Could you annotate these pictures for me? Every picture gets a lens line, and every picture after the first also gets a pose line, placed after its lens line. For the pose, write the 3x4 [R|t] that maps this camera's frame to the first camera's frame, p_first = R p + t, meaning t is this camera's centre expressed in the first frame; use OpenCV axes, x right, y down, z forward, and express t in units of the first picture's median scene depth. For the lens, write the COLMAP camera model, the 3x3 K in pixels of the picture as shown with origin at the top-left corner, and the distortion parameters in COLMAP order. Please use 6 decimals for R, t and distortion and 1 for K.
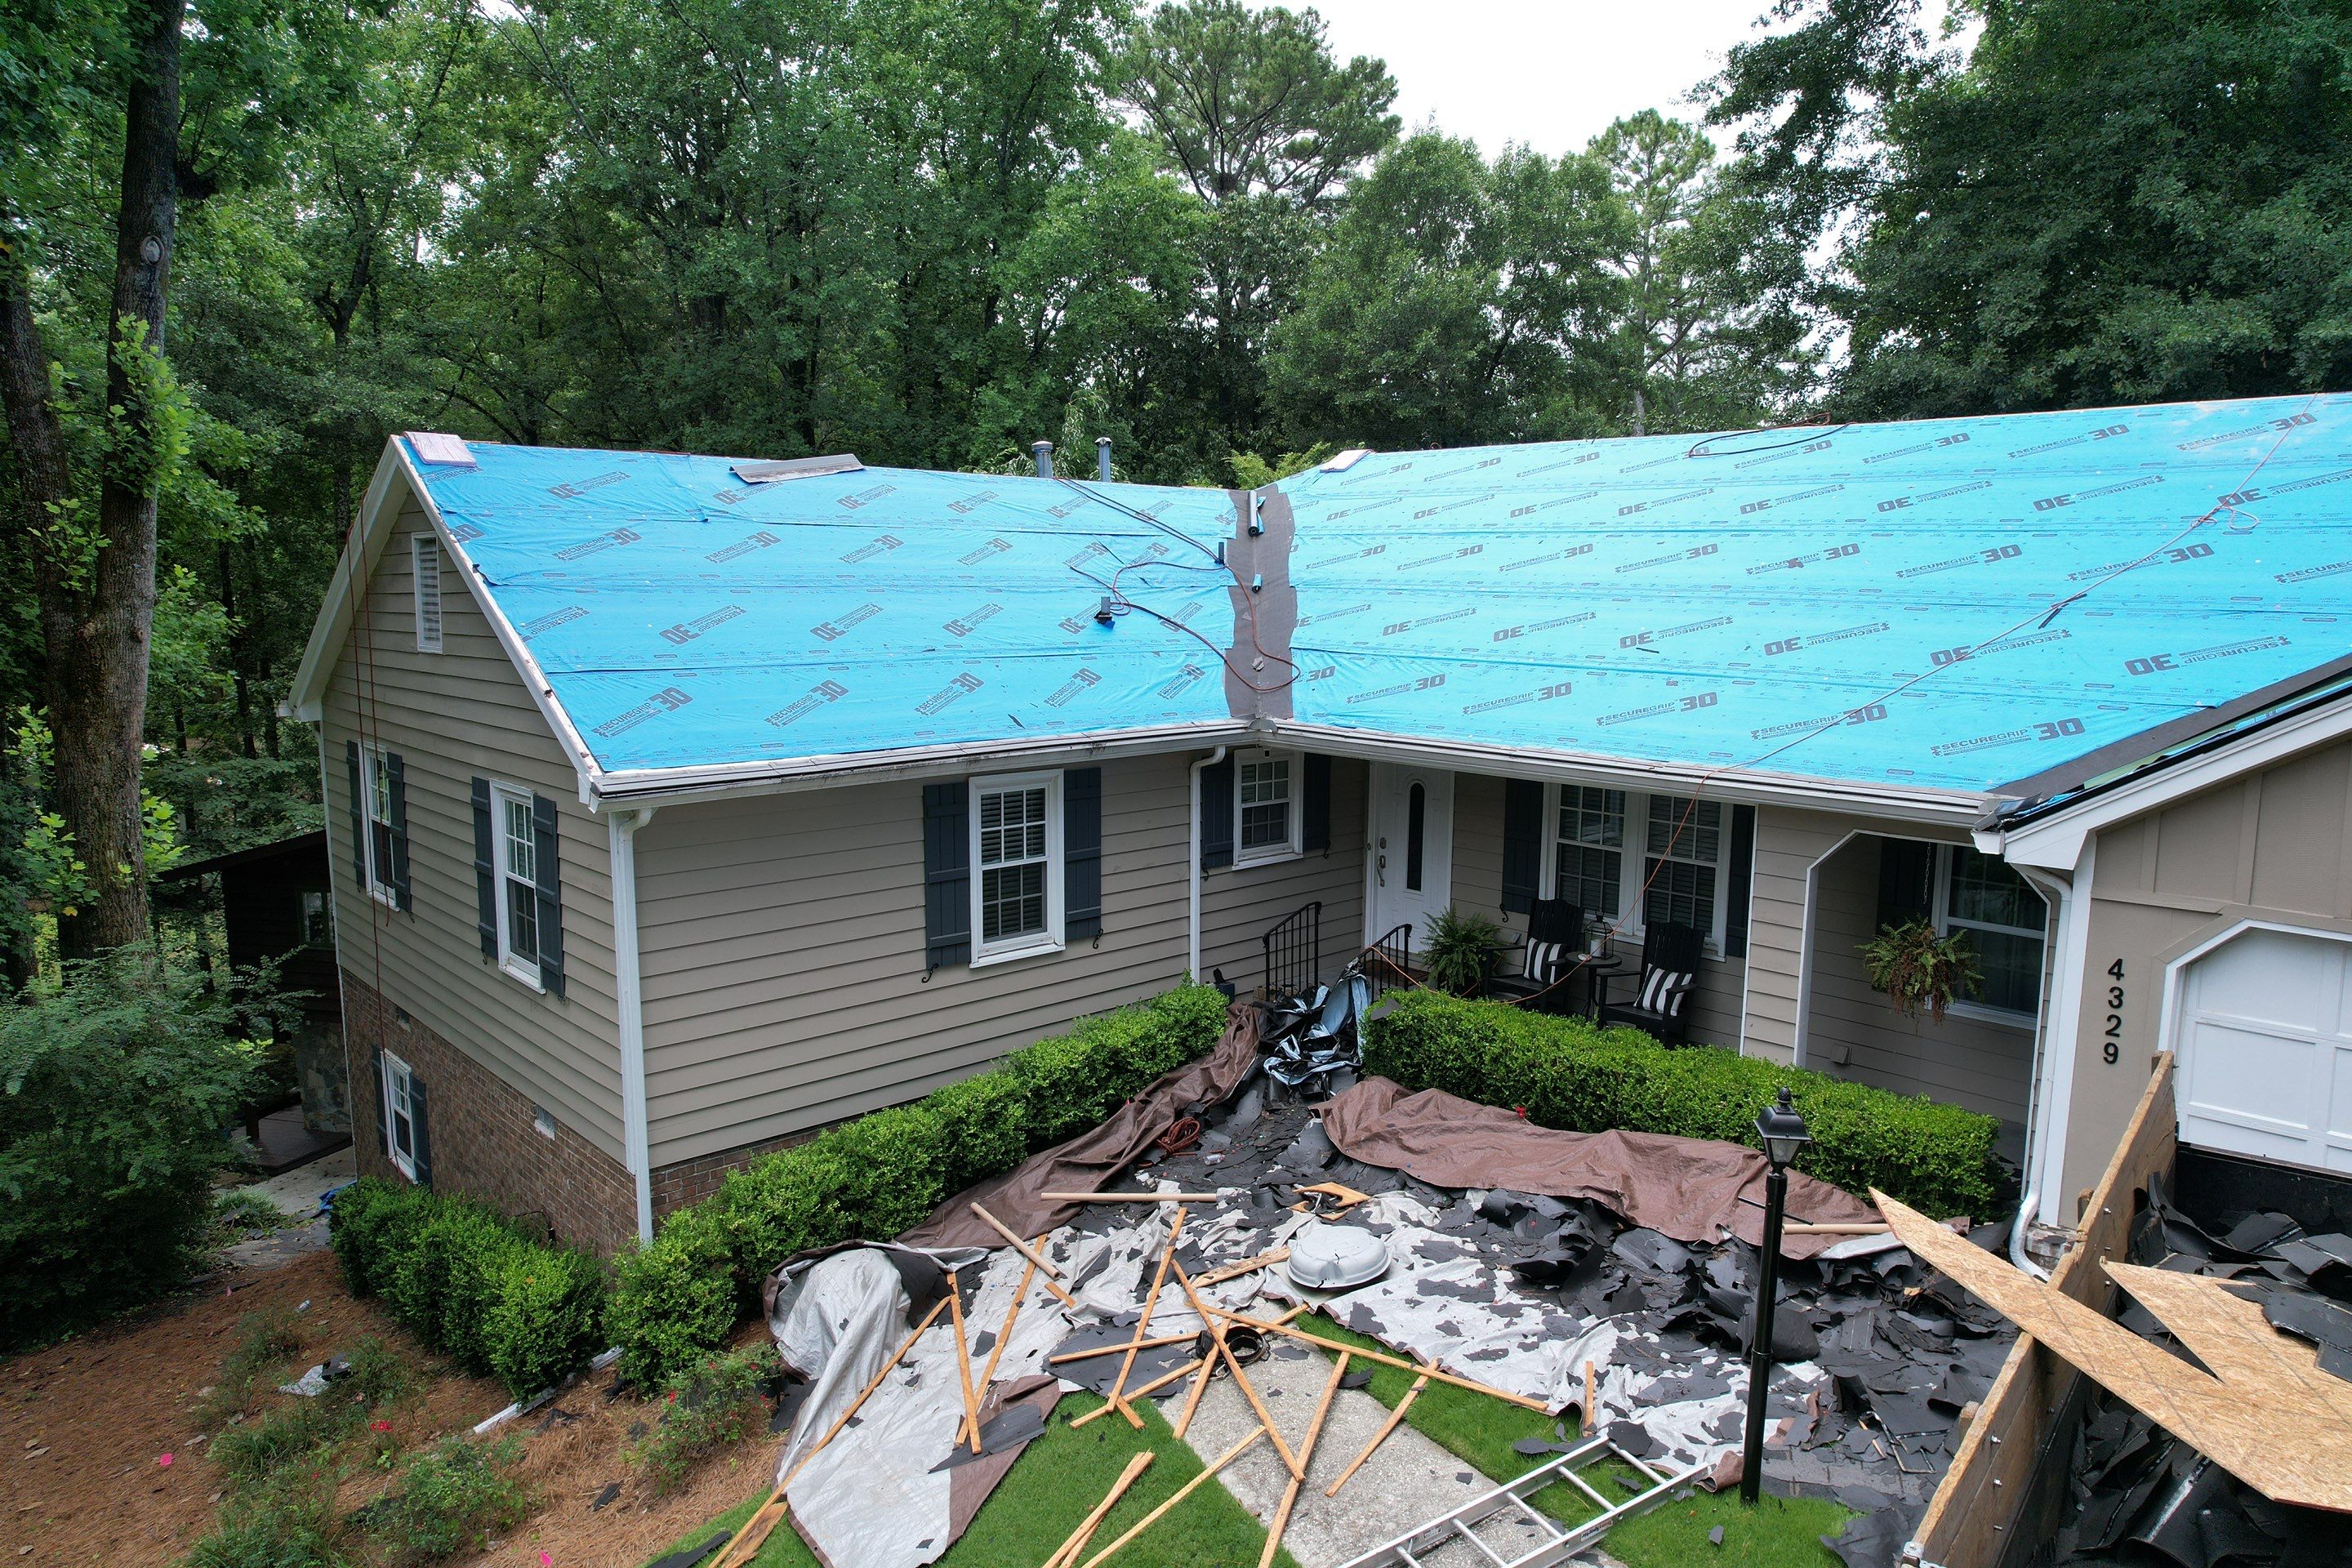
lens RADIAL K [[1504.1, 0, 1192.5], [0, 1504.1, 782.1], [0, 0, 1]] dist [-0.073987, 0.065038]
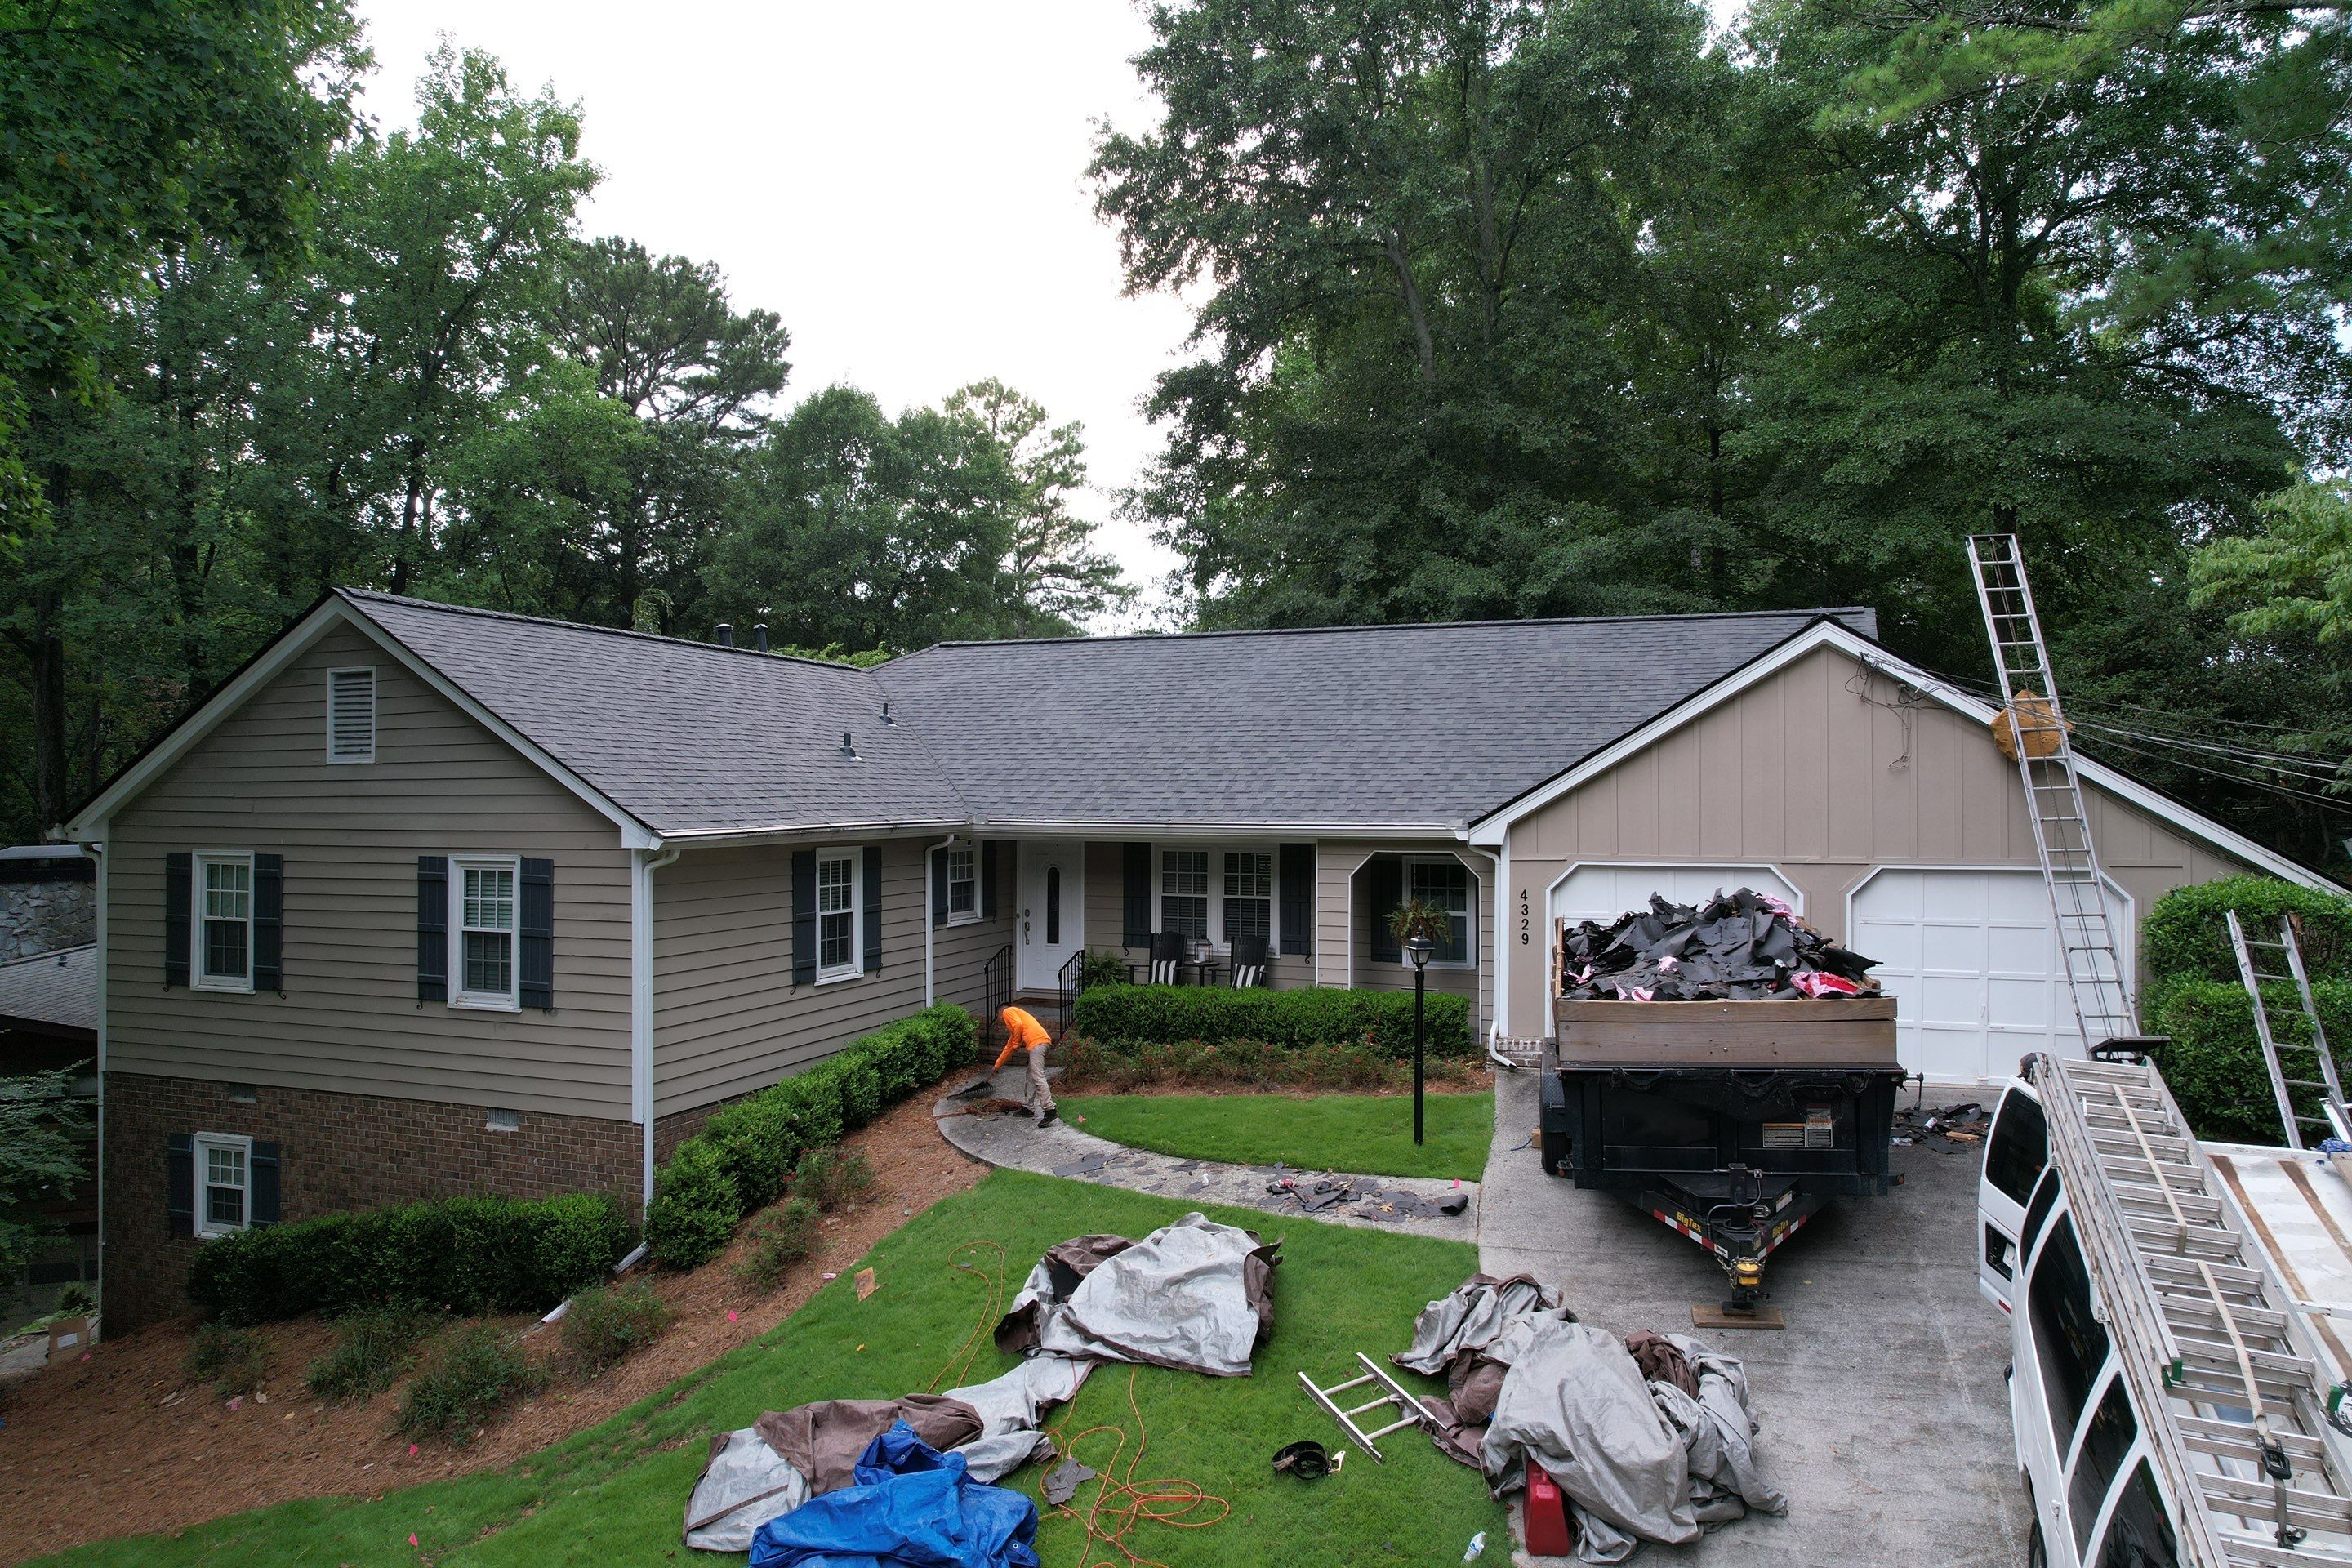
lens RADIAL K [[1504.1, 0, 1192.5], [0, 1504.1, 782.1], [0, 0, 1]] dist [-0.073987, 0.065038]
pose [[0.895647, -0.003841, 0.444749, -0.383552], [0.067534, 0.989542, -0.127455, 0.116712], [-0.439608, 0.144191, 0.886540, -0.351480]]
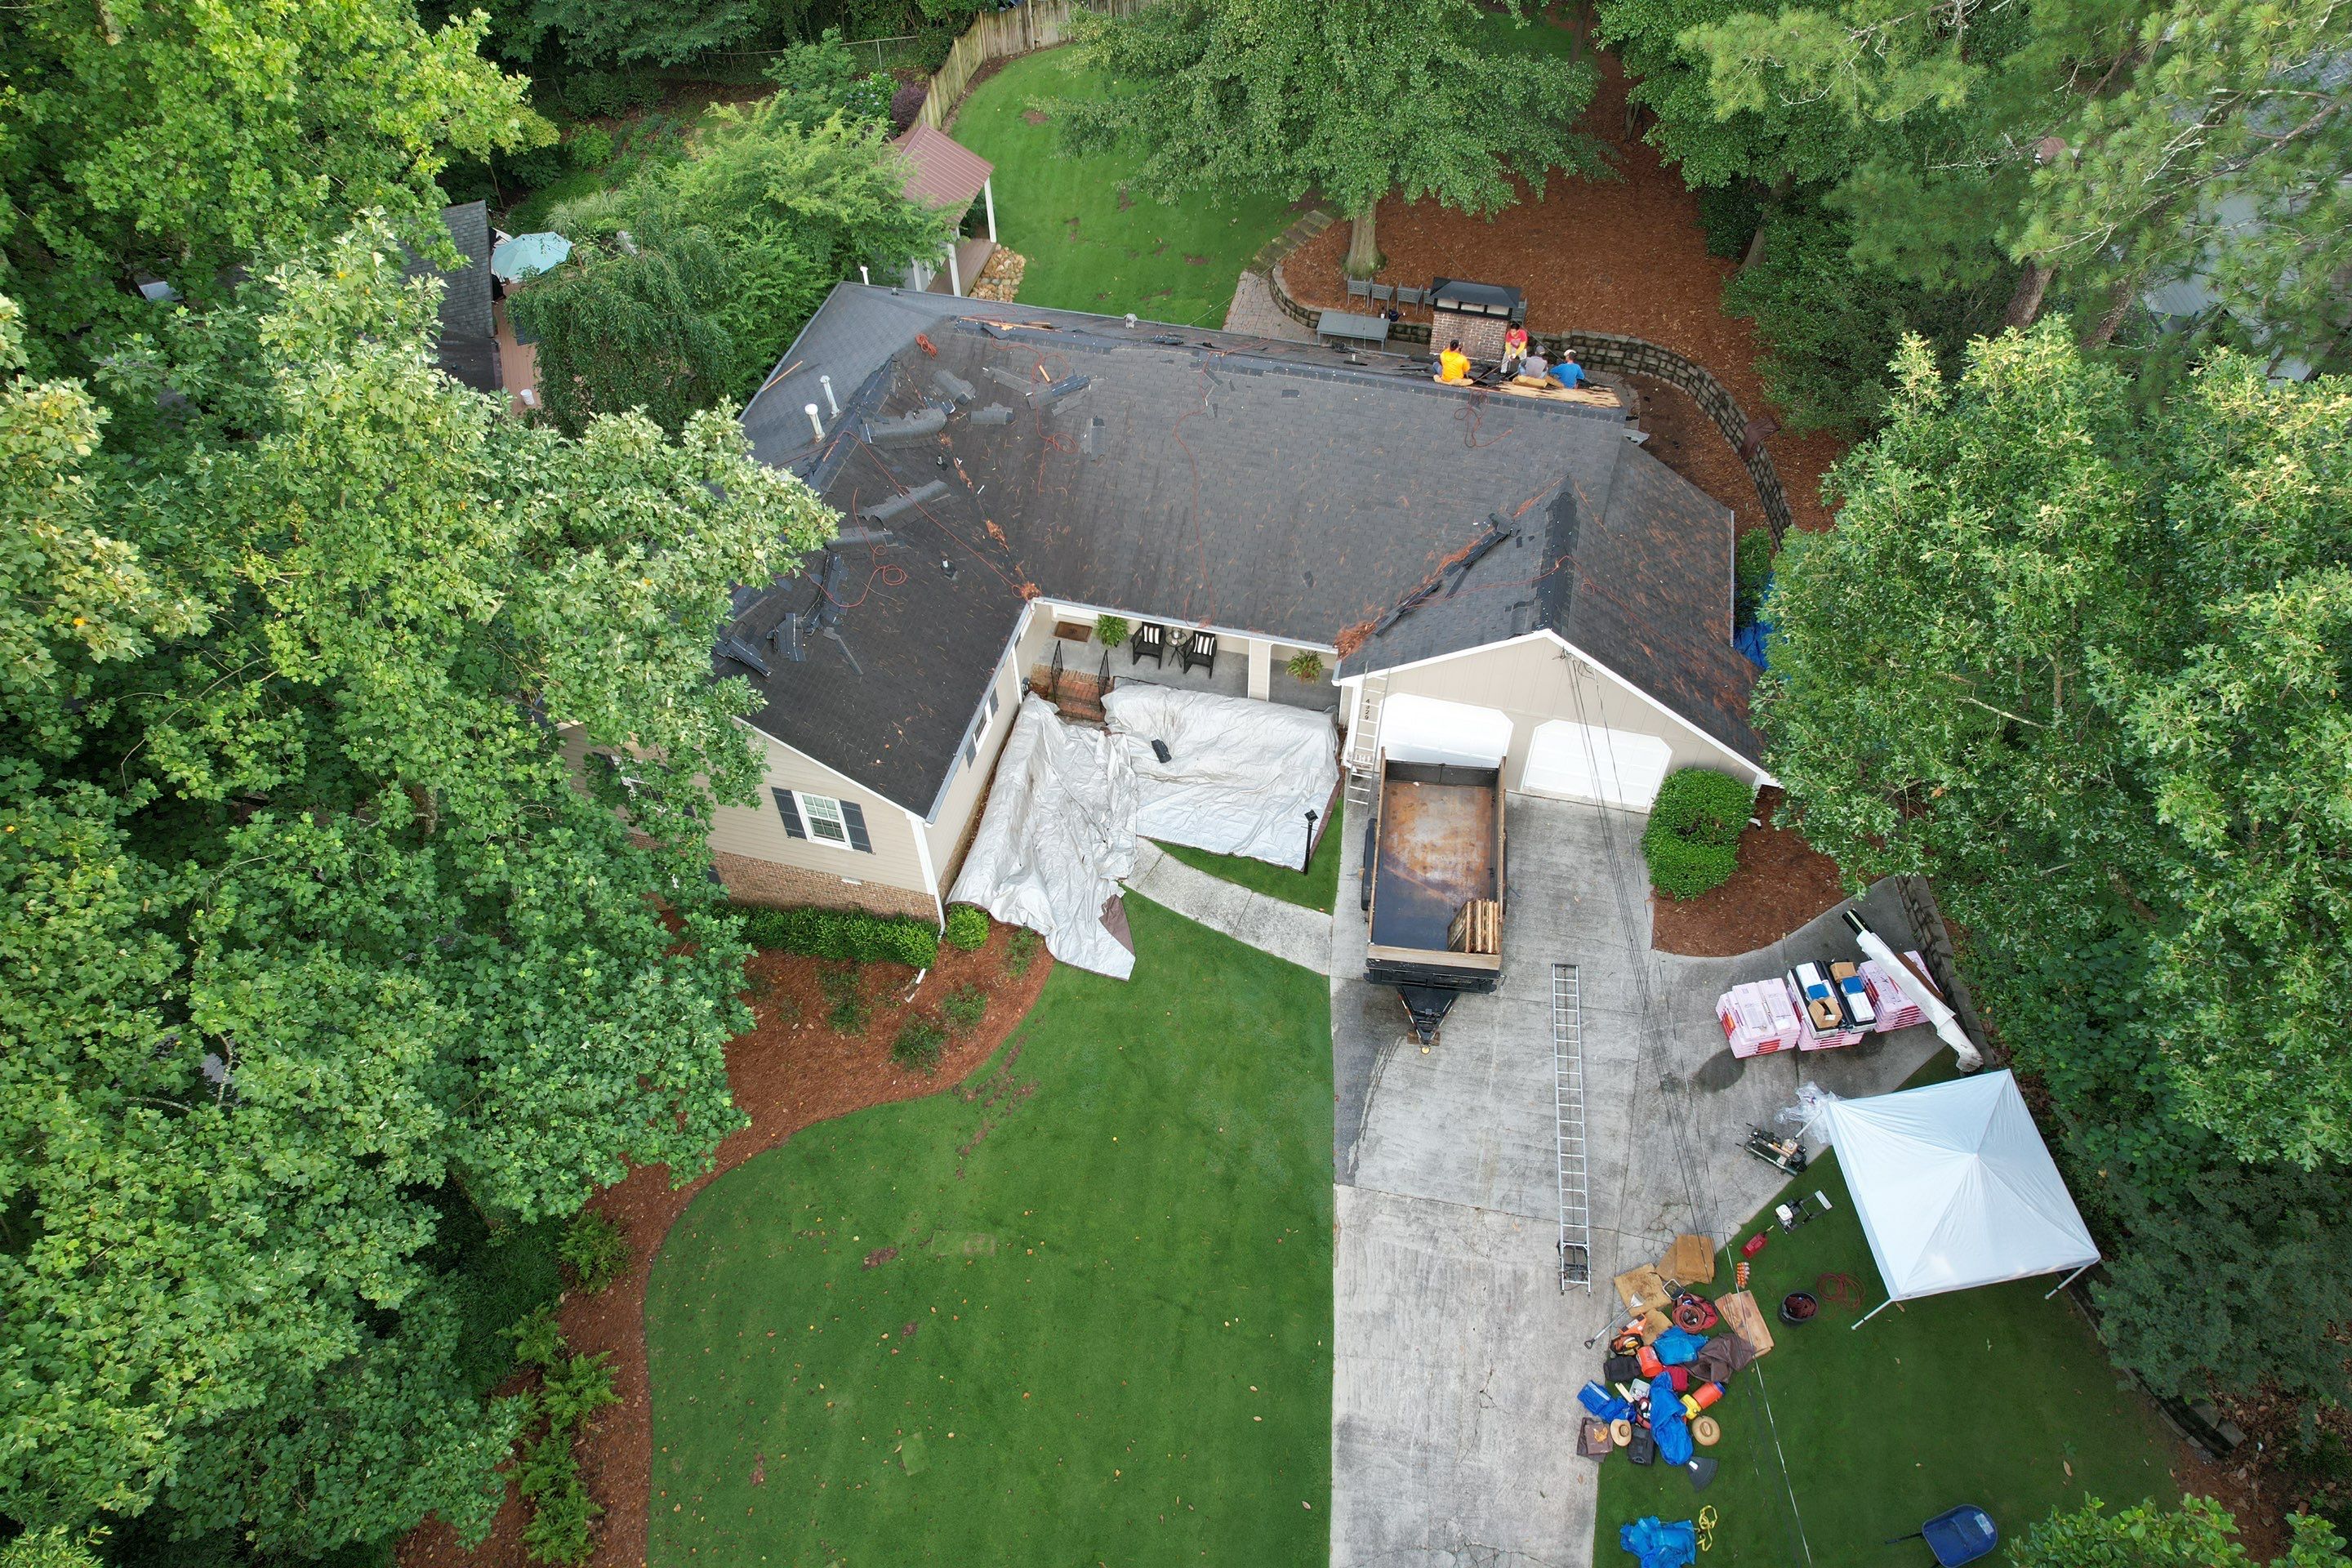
lens RADIAL K [[1504.1, 0, 1192.5], [0, 1504.1, 782.1], [0, 0, 1]] dist [-0.073987, 0.065038]
pose [[0.842113, -0.416990, 0.342002, -0.611497], [0.080477, 0.724220, 0.684856, -1.303703], [-0.533263, -0.549203, 0.643433, -0.706713]]
